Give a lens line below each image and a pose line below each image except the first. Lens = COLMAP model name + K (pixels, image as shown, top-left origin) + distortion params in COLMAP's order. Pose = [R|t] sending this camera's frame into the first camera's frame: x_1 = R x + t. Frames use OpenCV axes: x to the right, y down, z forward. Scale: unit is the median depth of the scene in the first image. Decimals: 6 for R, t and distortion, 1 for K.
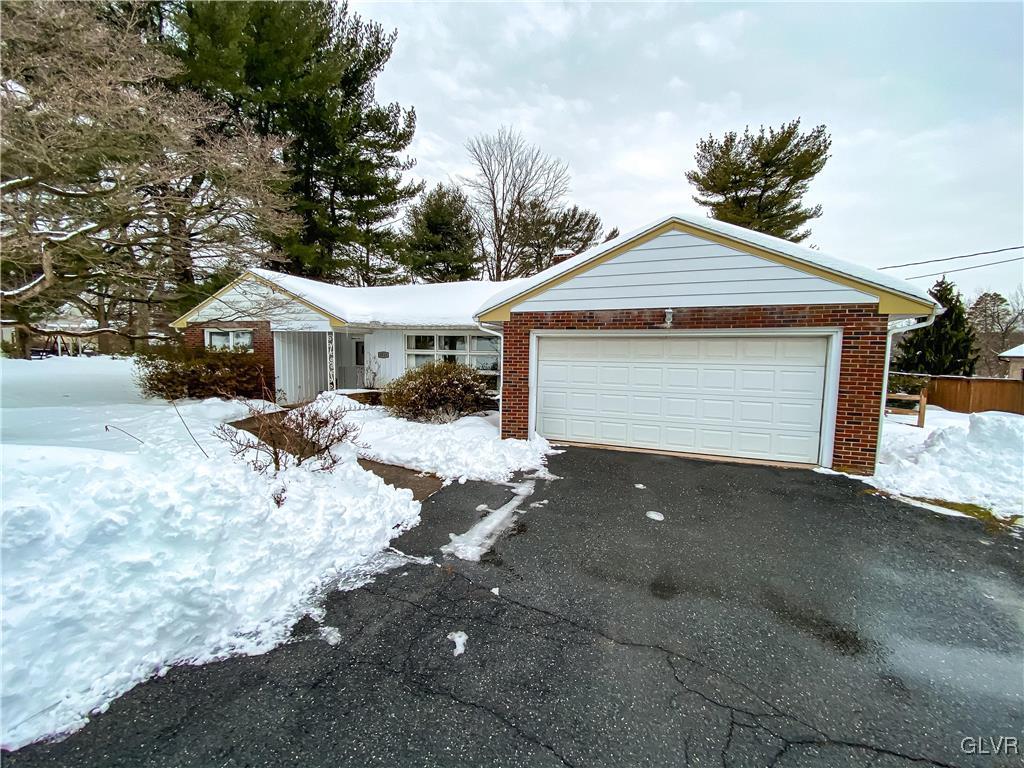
lens RADIAL K [[415.0, 0, 519.0], [0, 415.0, 389.4], [0, 0, 1]] dist [-0.001316, -0.011709]
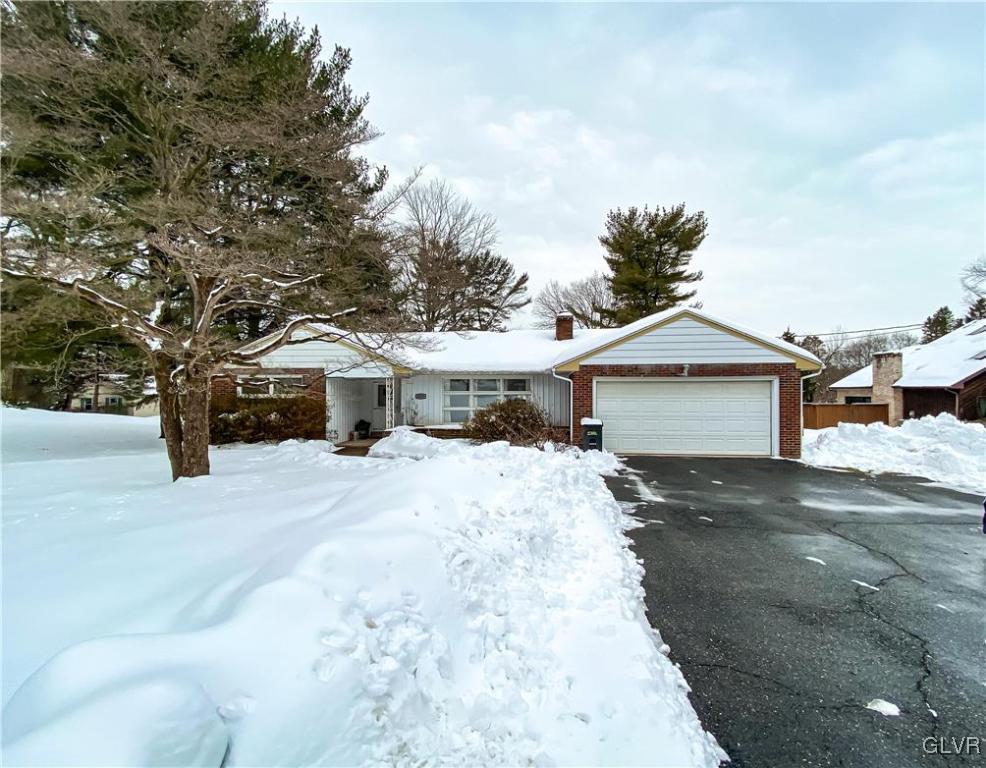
lens RADIAL K [[443.9, 0, 528.5], [0, 443.9, 387.7], [0, 0, 1]] dist [0.001423, -0.000707]
pose [[0.957704, -0.014814, 0.287372, -0.485521], [0.041561, 0.995324, -0.087199, 0.014648], [-0.284737, 0.095455, 0.953841, -0.314346]]
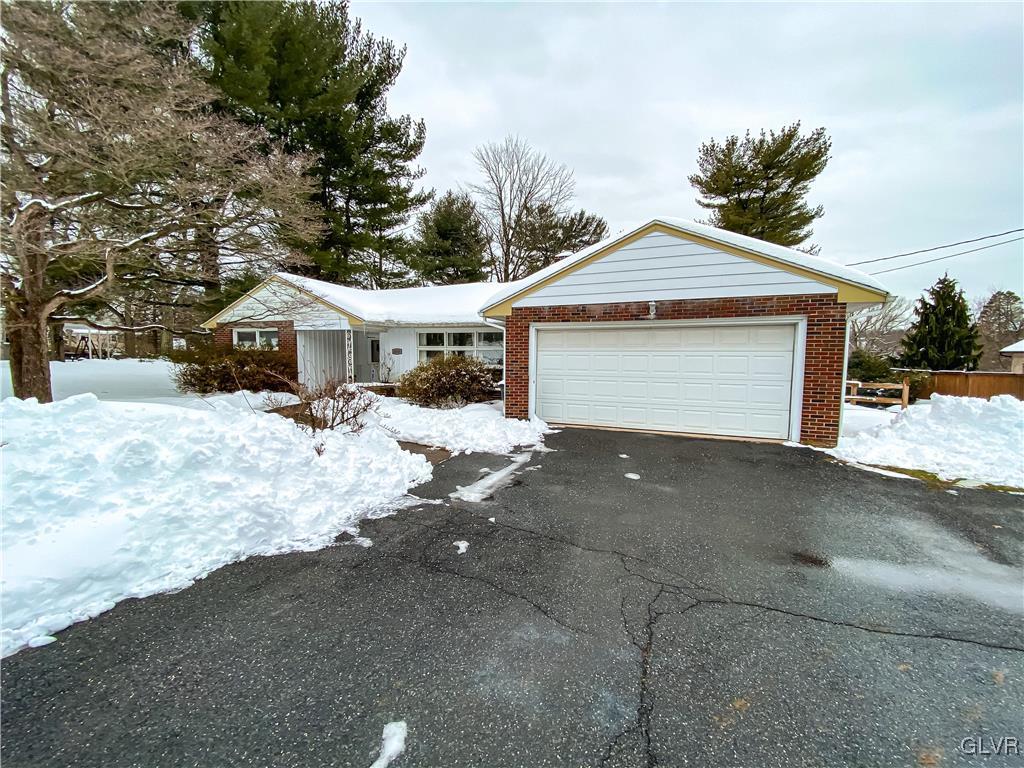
lens RADIAL K [[415.0, 0, 519.7], [0, 415.0, 389.6], [0, 0, 1]] dist [-0.001316, -0.011709]
pose [[0.999718, -0.006351, -0.022865, 0.018726], [0.006127, 0.999933, -0.009853, 0.034192], [0.022926, 0.009710, 0.999690, -0.082183]]
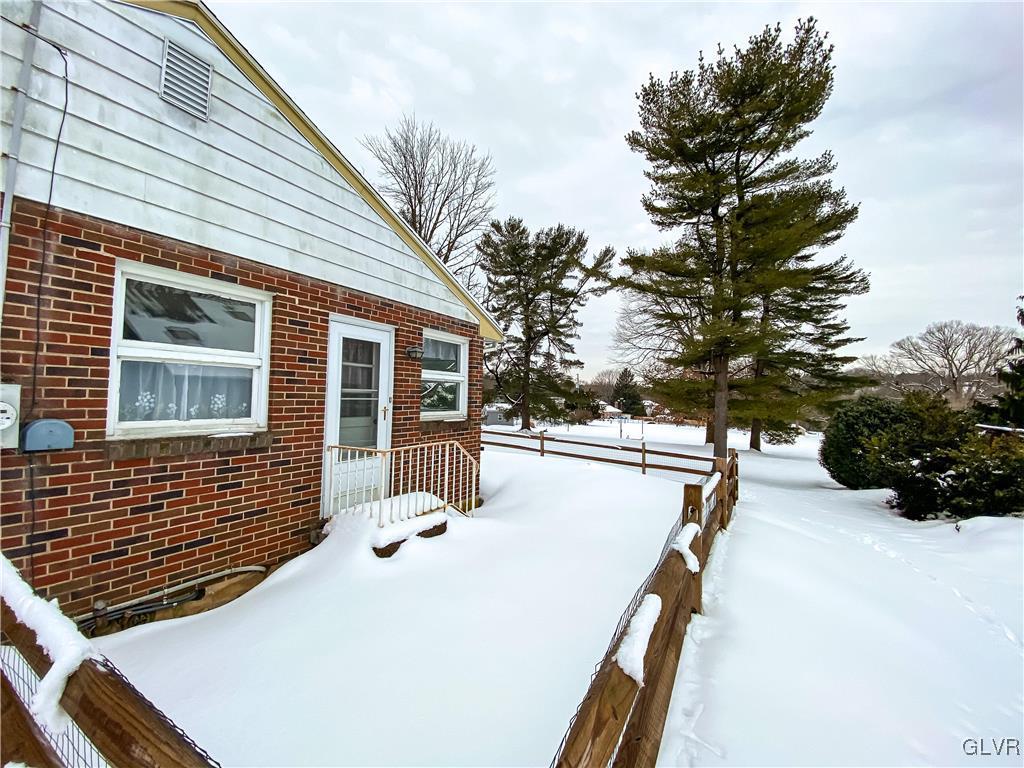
lens RADIAL K [[415.0, 0, 532.0], [0, 415.0, 387.4], [0, 0, 1]] dist [-0.001316, -0.011709]
pose [[0.988876, -0.004874, -0.148662, 1.090422], [-0.012783, 0.992980, -0.117589, -0.059616], [0.148192, 0.118181, 0.981872, 1.069928]]
